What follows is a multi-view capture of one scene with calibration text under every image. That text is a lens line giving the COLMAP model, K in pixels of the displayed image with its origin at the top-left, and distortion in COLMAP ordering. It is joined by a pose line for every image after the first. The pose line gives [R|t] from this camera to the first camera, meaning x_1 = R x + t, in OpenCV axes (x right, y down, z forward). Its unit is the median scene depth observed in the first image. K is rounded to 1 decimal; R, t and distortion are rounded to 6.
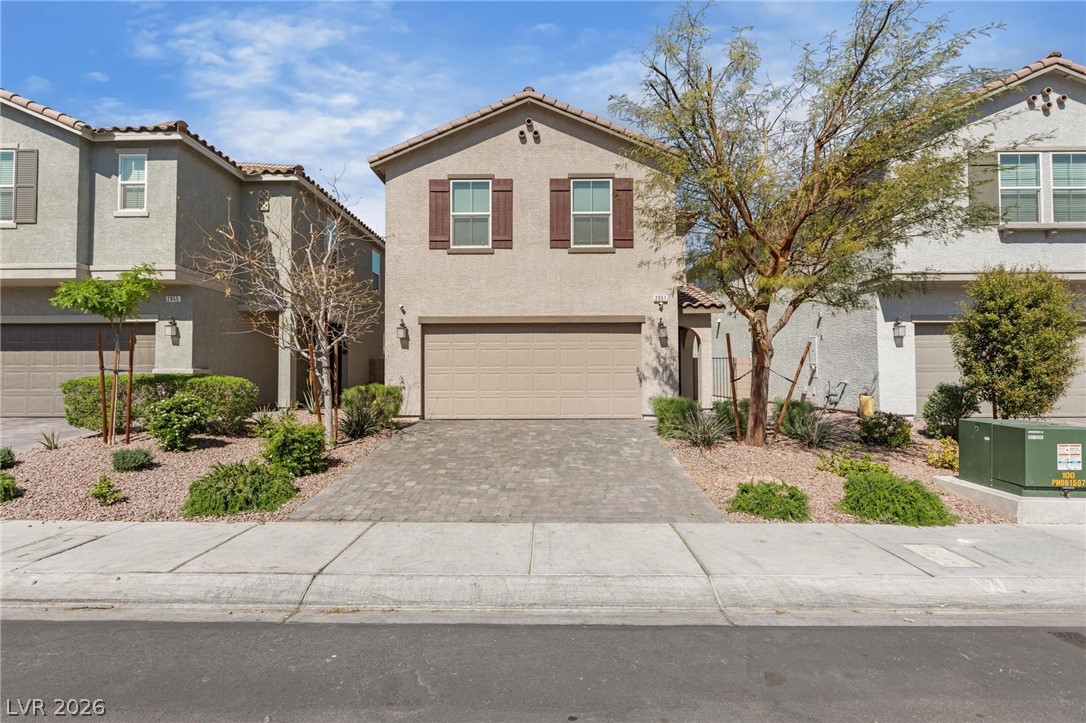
lens RADIAL K [[555.2, 0, 543.0], [0, 555.2, 361.5], [0, 0, 1]] dist [-0.000914, -0.001093]
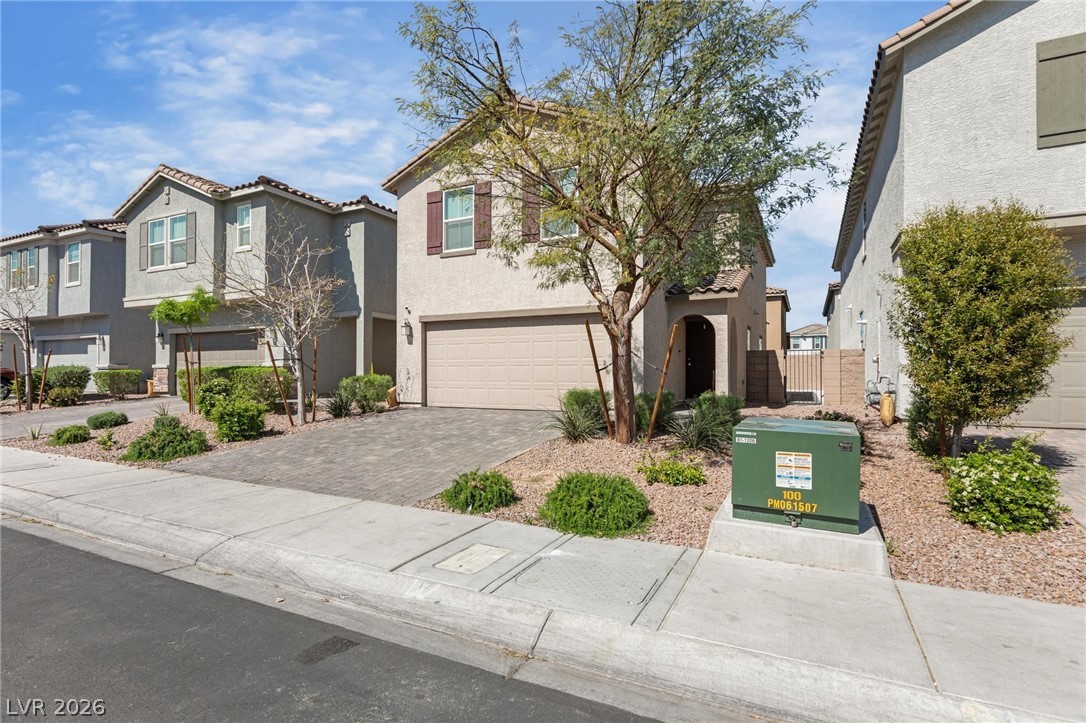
lens RADIAL K [[539.4, 0, 540.0], [0, 539.4, 373.9], [0, 0, 1]] dist [-0.001117, -0.000149]
pose [[0.897751, 0.005115, -0.440474, 0.484970], [0.005384, 0.999731, 0.022582, 0.014645], [0.440471, -0.022644, 0.897481, 0.114052]]
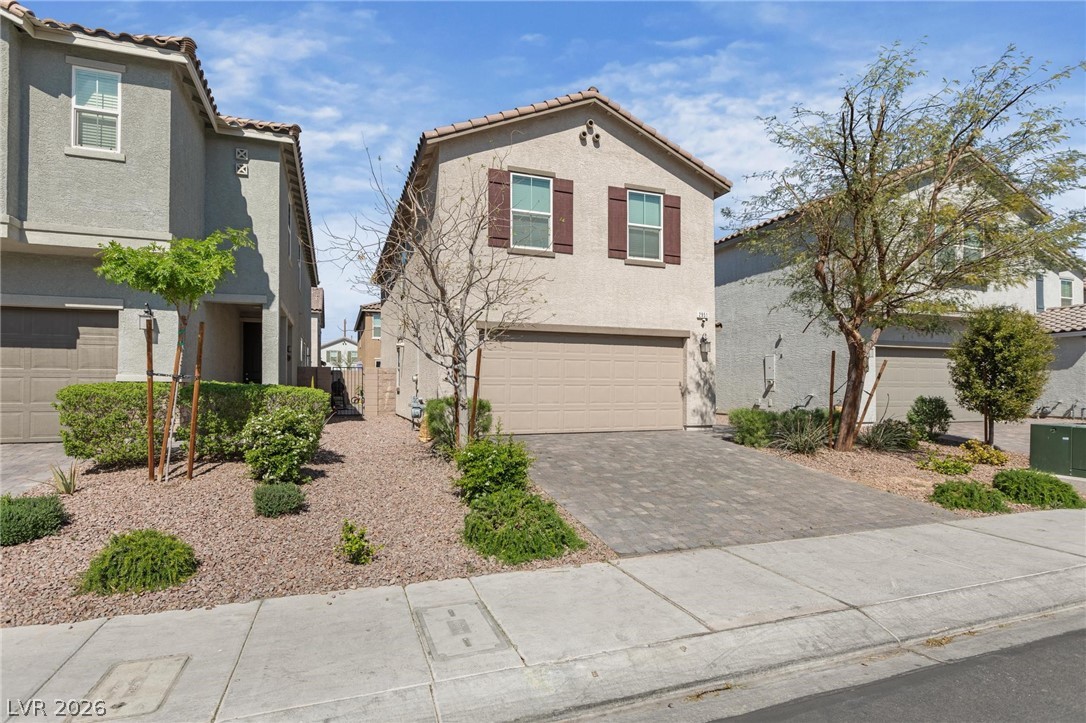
lens RADIAL K [[552.4, 0, 545.3], [0, 552.4, 382.5], [0, 0, 1]] dist [-0.001795, -0.000318]
pose [[0.932592, 0.010293, 0.360785, -0.439988], [-0.014961, 0.999837, 0.010147, 0.007352], [-0.360621, -0.014860, 0.932594, 0.131945]]
